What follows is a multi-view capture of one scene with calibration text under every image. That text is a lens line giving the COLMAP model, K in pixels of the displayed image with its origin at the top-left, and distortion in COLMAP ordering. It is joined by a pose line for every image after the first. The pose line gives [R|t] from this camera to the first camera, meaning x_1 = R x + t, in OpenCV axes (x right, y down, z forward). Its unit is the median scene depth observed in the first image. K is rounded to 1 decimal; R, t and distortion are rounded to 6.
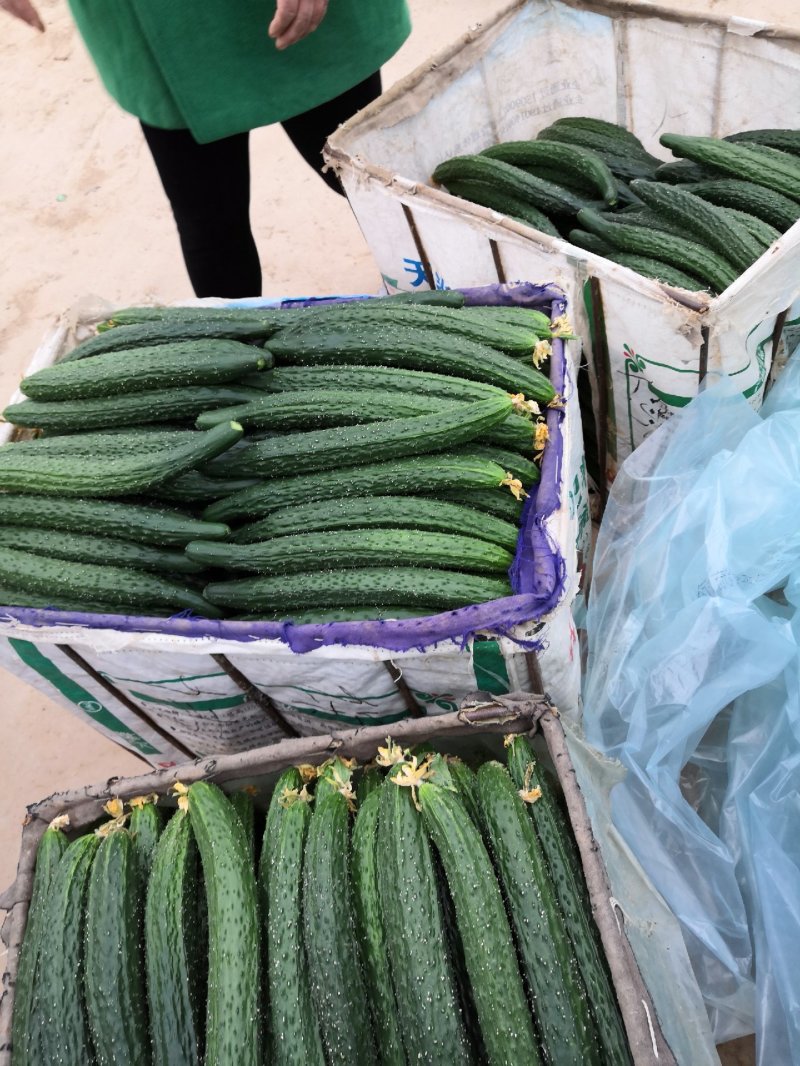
lens RADIAL K [[792.7, 0, 398.5], [0, 792.7, 511.6], [0, 0, 1]] dist [-0.038791, 0.041394]
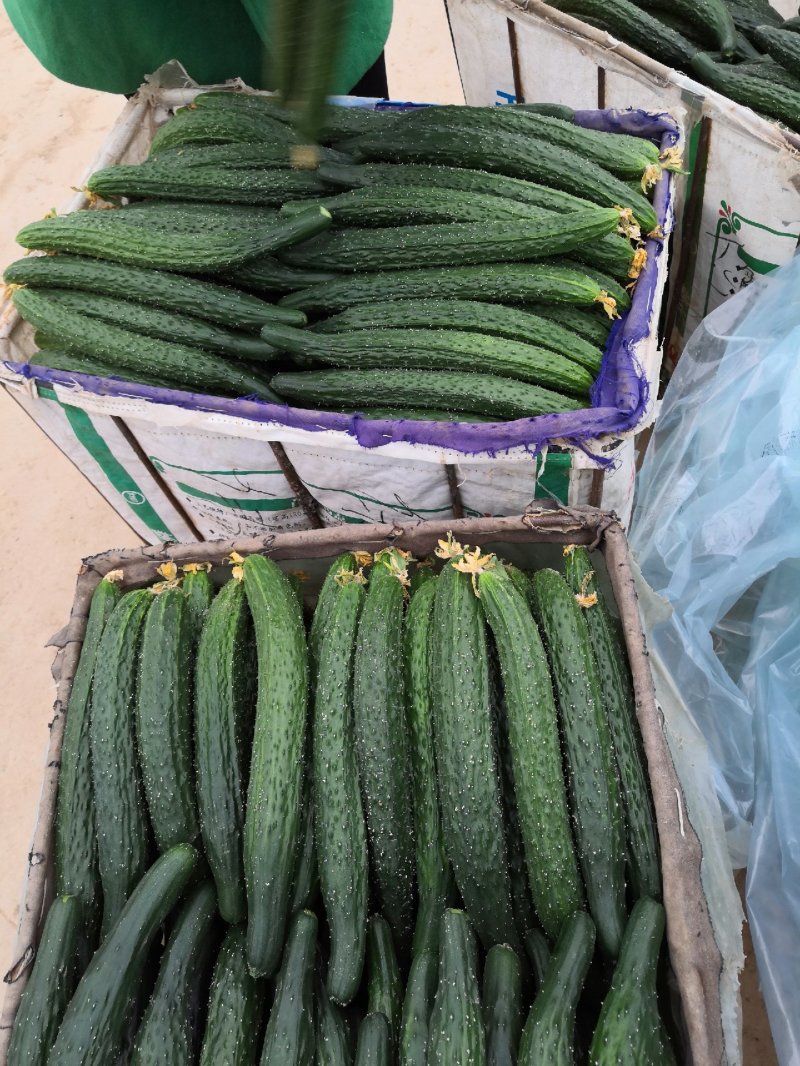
lens RADIAL K [[792.7, 0, 398.5], [0, 792.7, 511.6], [0, 0, 1]] dist [-0.038791, 0.041394]
pose [[0.991083, 0.133242, -0.000693, -0.074070], [-0.132168, 0.983726, 0.121715, 0.134781], [0.016899, -0.120538, 0.992565, 0.002436]]
